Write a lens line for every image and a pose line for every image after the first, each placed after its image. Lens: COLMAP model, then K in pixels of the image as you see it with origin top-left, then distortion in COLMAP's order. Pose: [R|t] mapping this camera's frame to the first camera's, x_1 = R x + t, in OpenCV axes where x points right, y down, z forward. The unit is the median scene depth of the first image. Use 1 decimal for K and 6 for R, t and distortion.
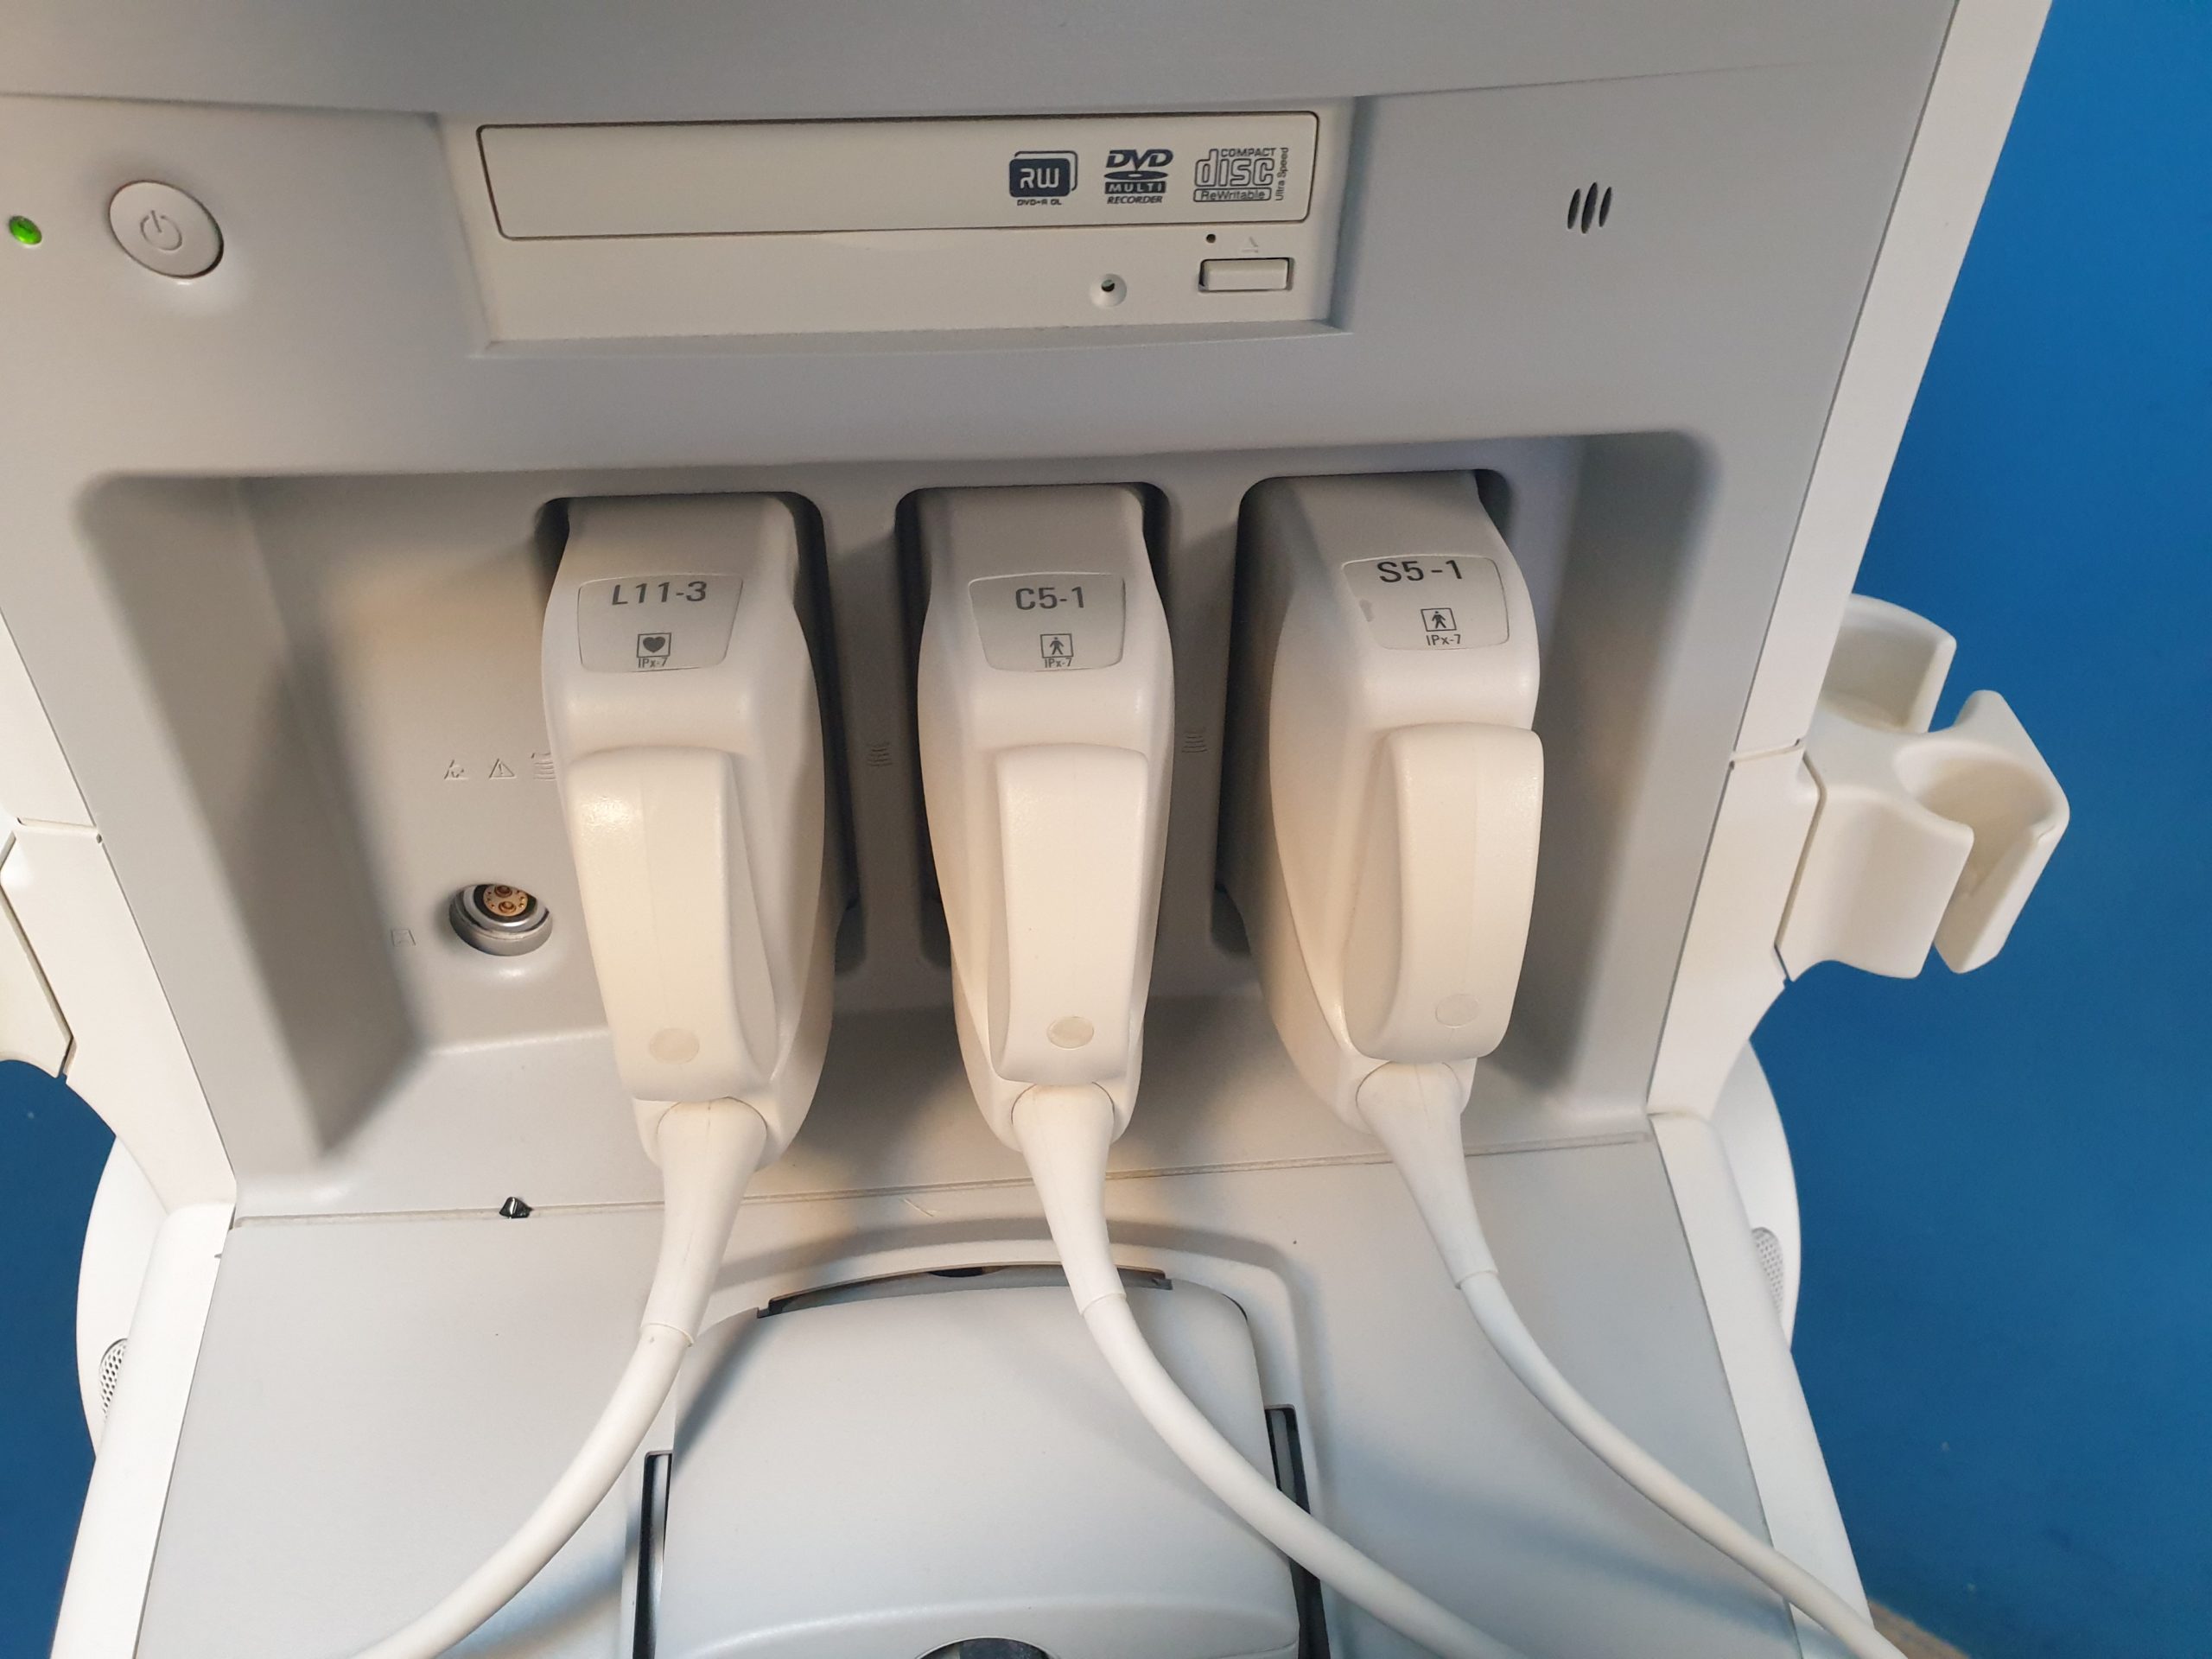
lens RADIAL K [[1821.7, 0, 1097.8], [0, 1821.7, 838.8], [0, 0, 1]] dist [0.026354, -0.005417]
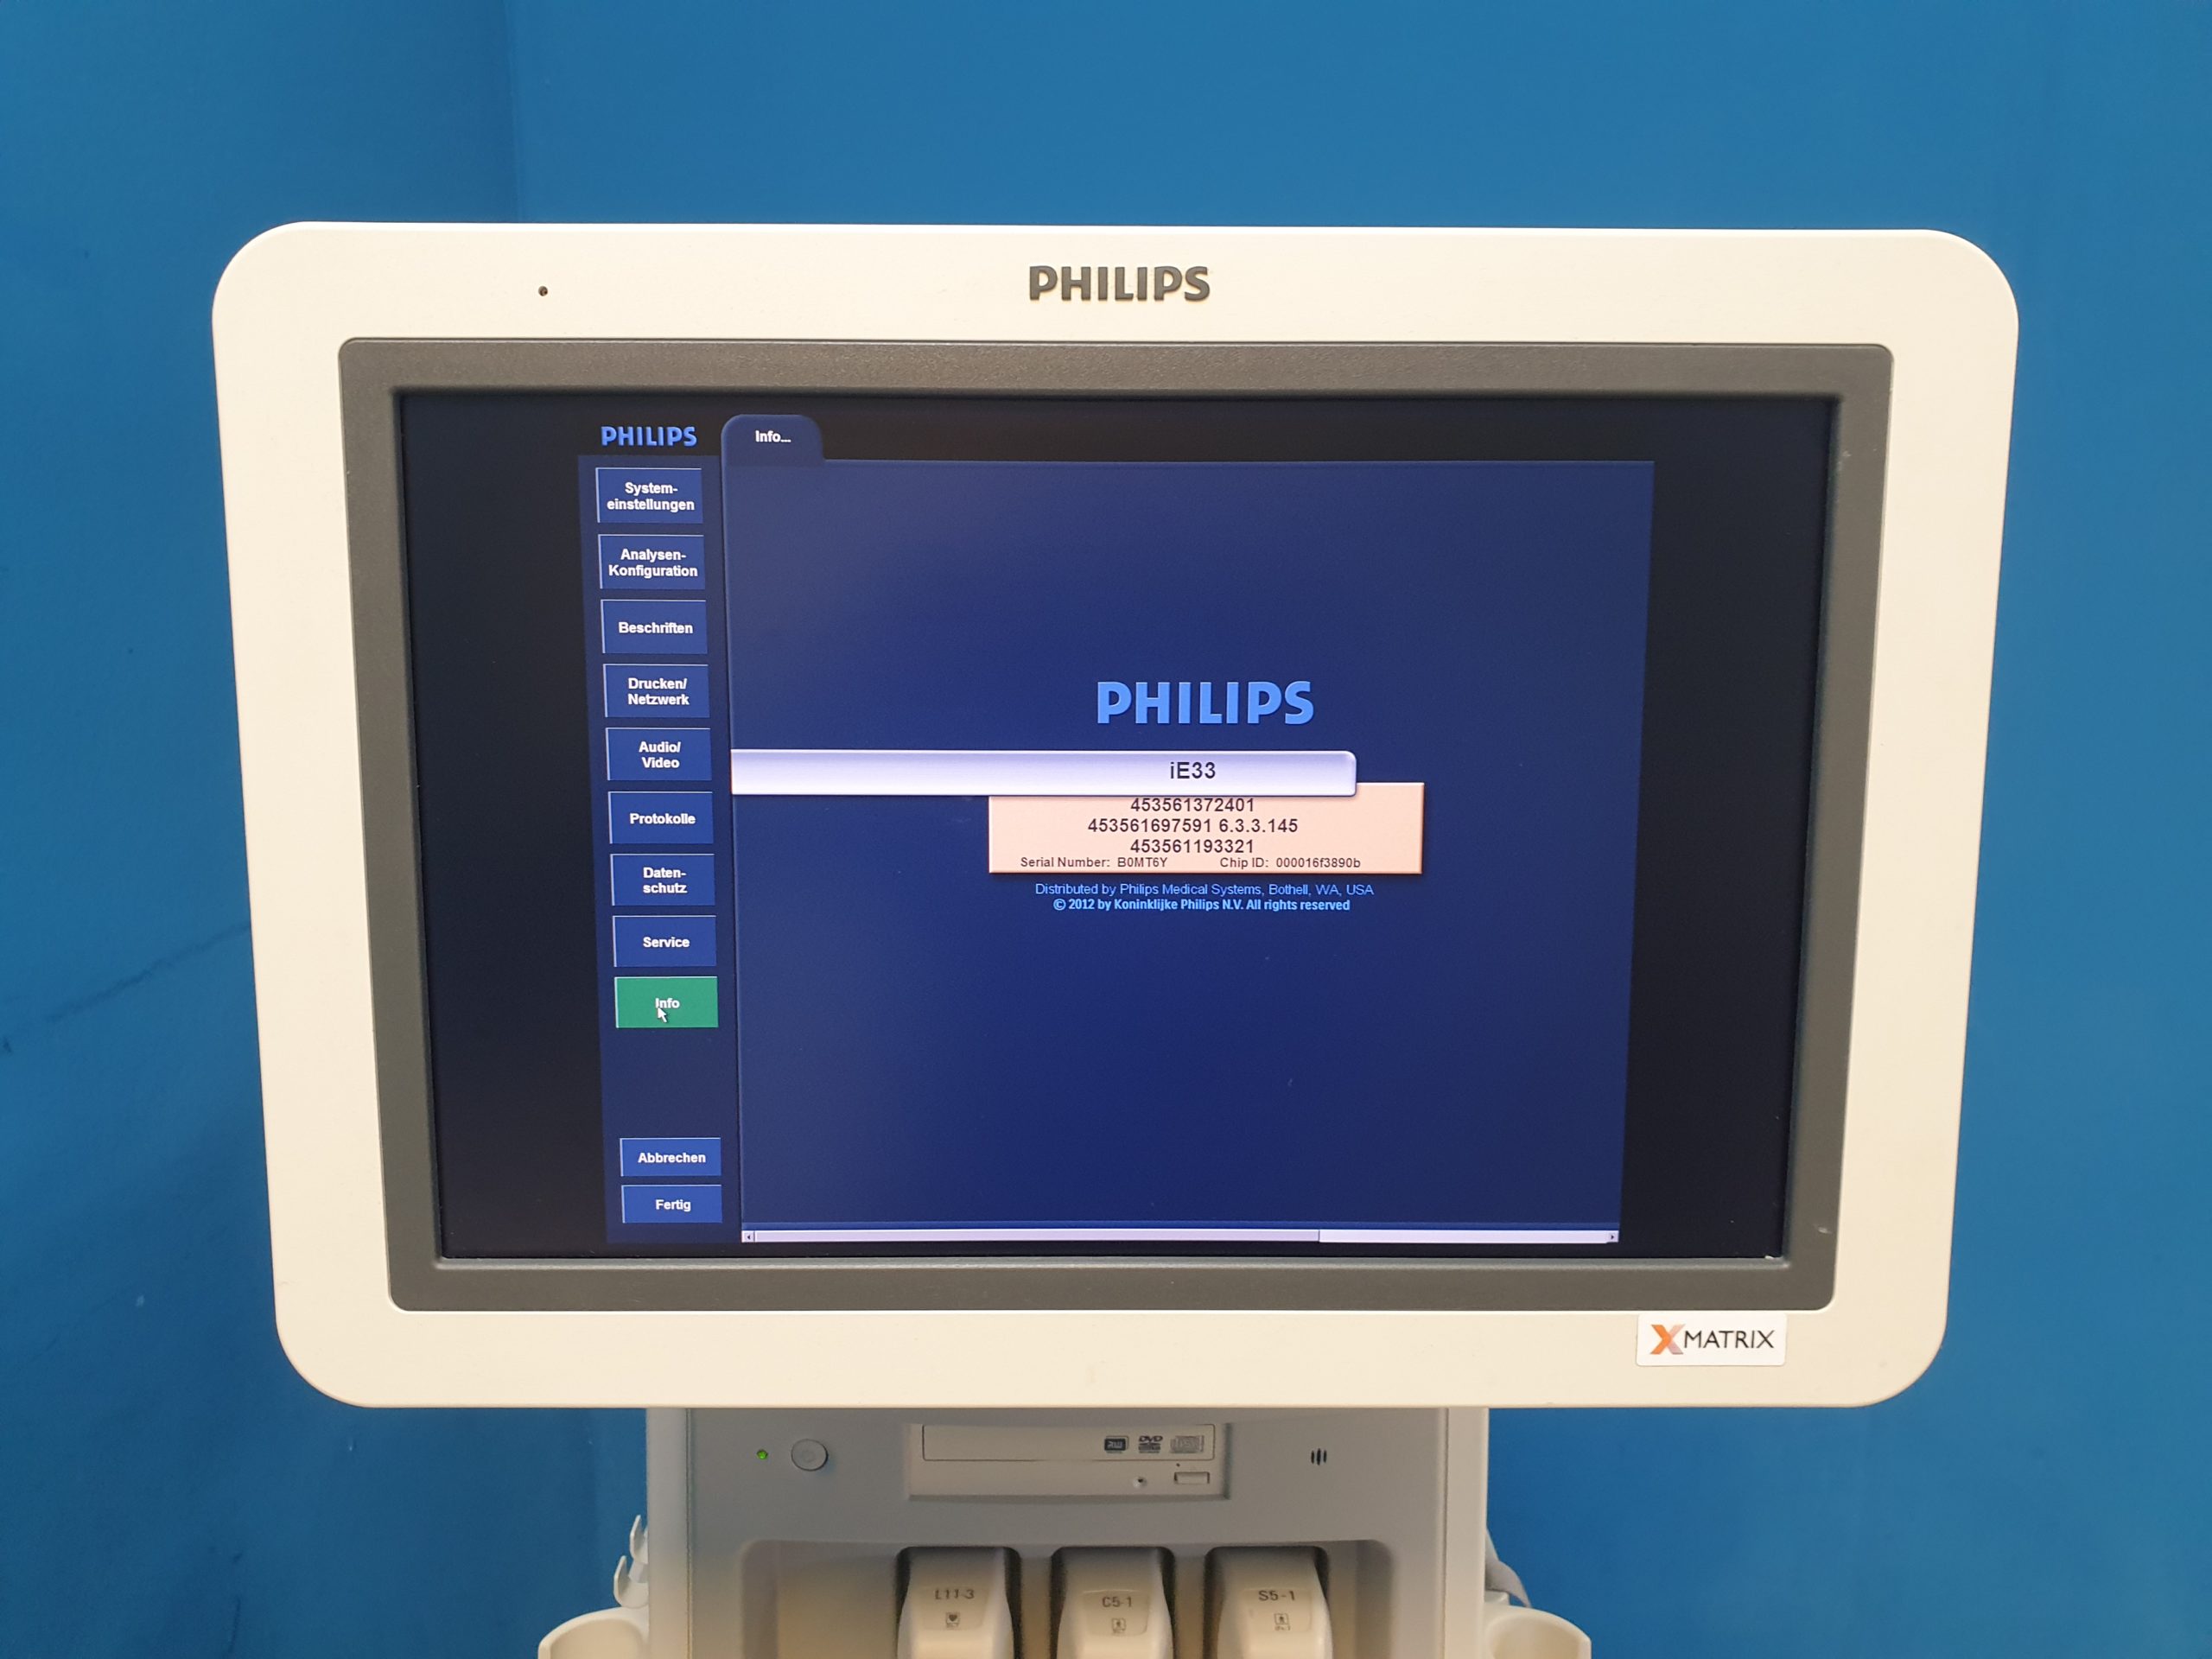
lens RADIAL K [[1821.7, 0, 1097.8], [0, 1821.7, 838.8], [0, 0, 1]] dist [0.026354, -0.005417]
pose [[0.997361, 0.009876, -0.071932, 0.112922], [-0.043251, 0.876561, -0.479343, 0.142422], [0.058319, 0.481189, 0.874675, -1.598430]]
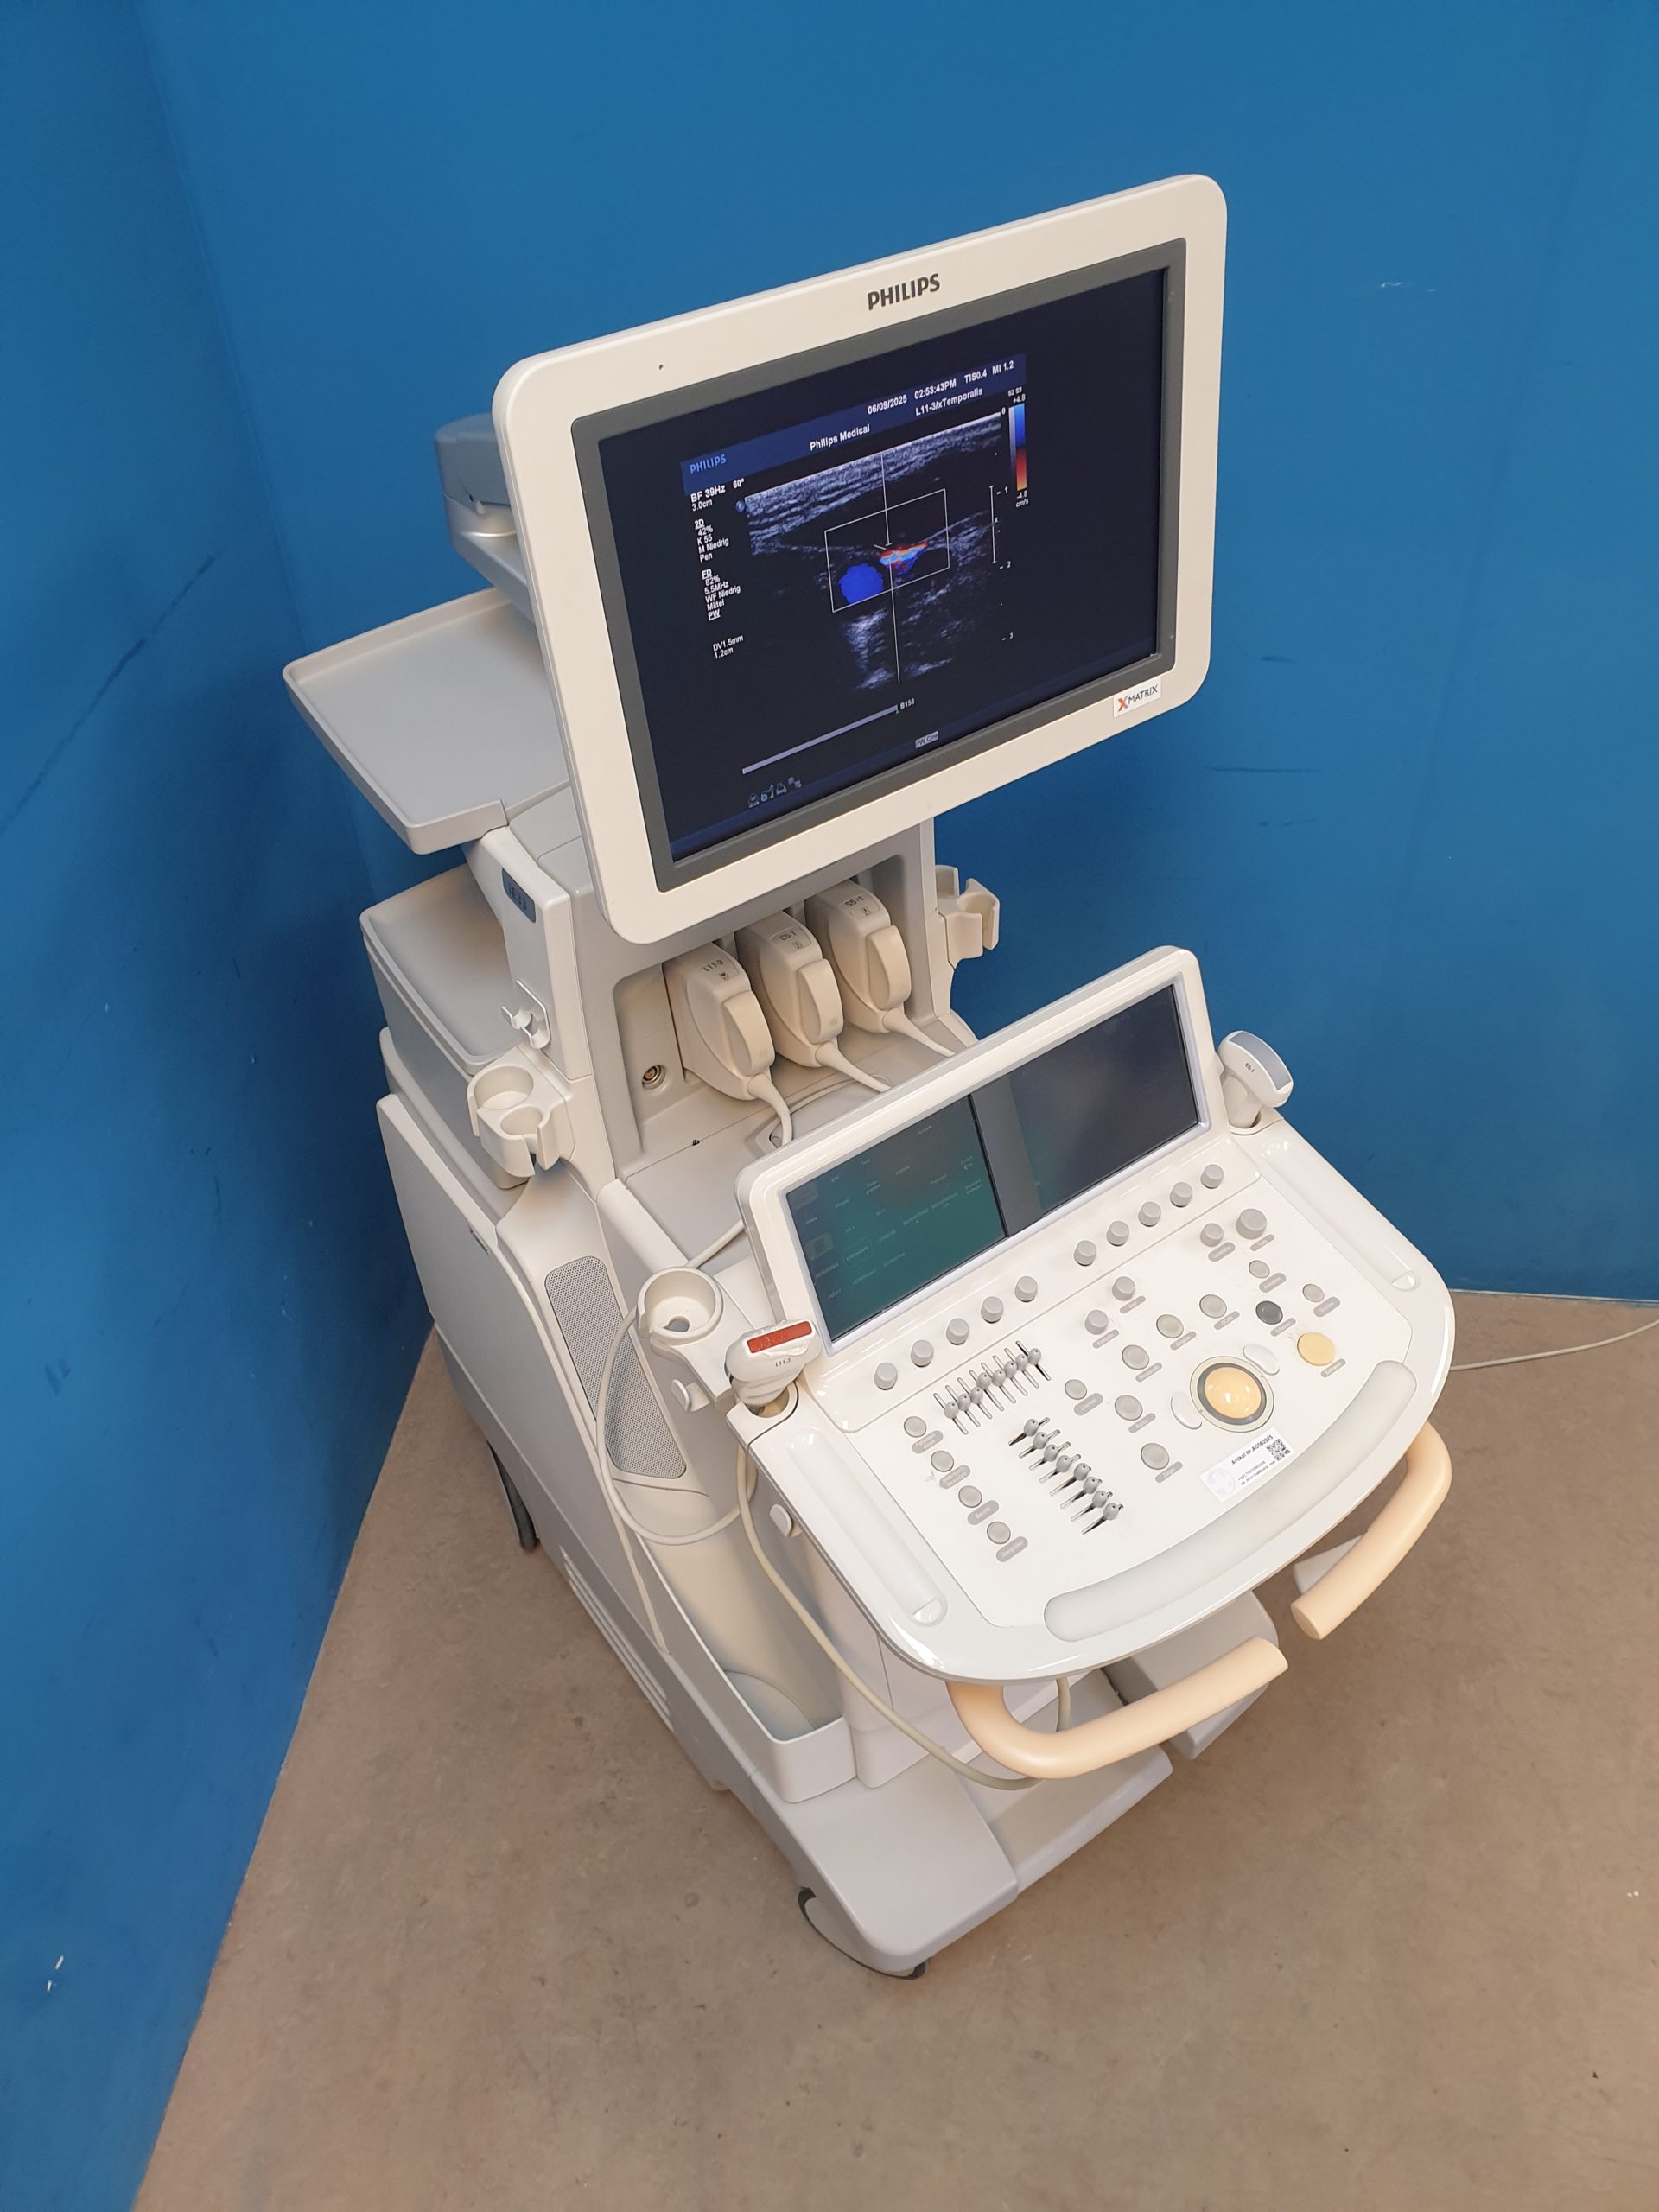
lens RADIAL K [[1734.6, 0, 868.4], [0, 1734.6, 1077.6], [0, 0, 1]] dist [0.065266, -0.083441]
pose [[0.855027, -0.379519, 0.353403, -1.536486], [0.388734, 0.920119, 0.047609, 0.064289], [-0.343241, 0.096672, 0.934259, -3.059112]]
